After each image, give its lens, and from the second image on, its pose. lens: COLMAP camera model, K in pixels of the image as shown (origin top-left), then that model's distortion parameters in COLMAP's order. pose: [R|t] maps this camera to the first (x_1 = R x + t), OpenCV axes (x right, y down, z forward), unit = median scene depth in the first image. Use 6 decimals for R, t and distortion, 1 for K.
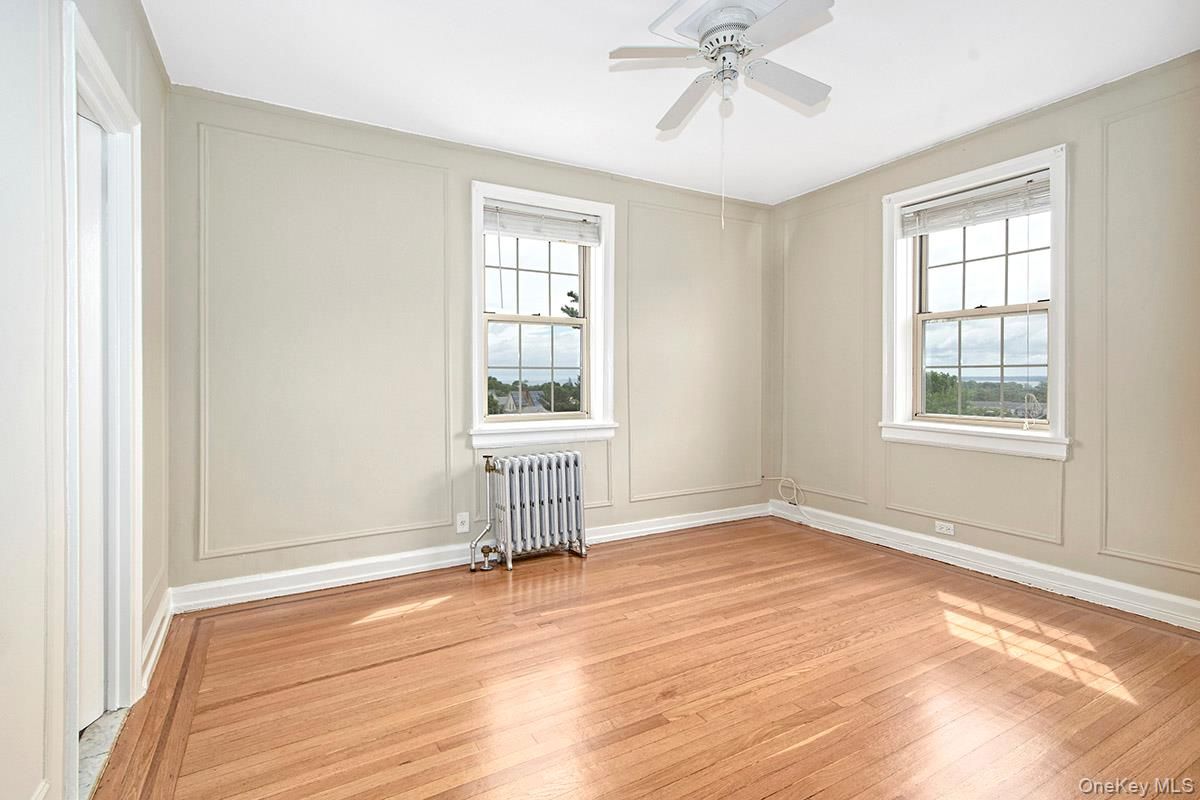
lens RADIAL K [[581.2, 0, 600.1], [0, 581.2, 378.5], [0, 0, 1]] dist [0.001510, 0.000281]
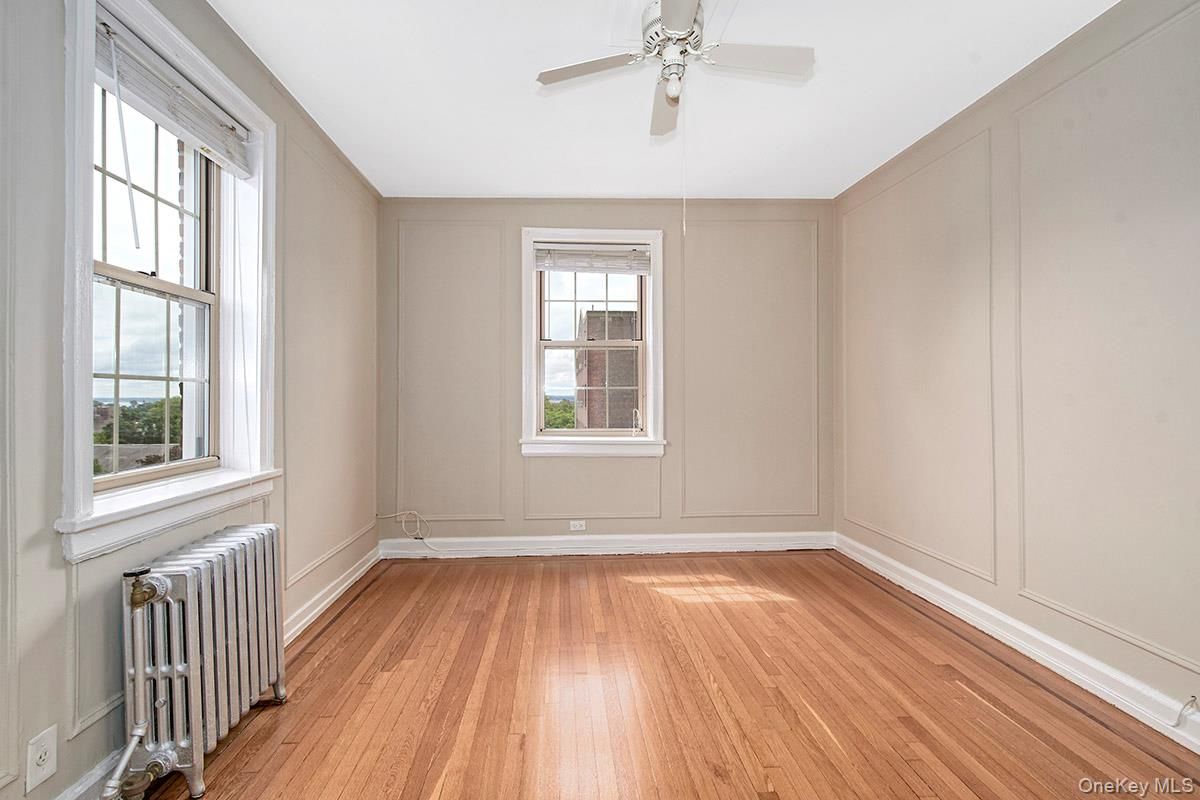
lens RADIAL K [[556.5, 0, 596.5], [0, 556.5, 393.7], [0, 0, 1]] dist [0.000683, 0.000135]
pose [[0.439958, 0.007914, 0.897984, -0.461832], [0.003803, 0.999936, -0.010675, 0.003977], [-0.898010, 0.008112, 0.439900, 0.542810]]
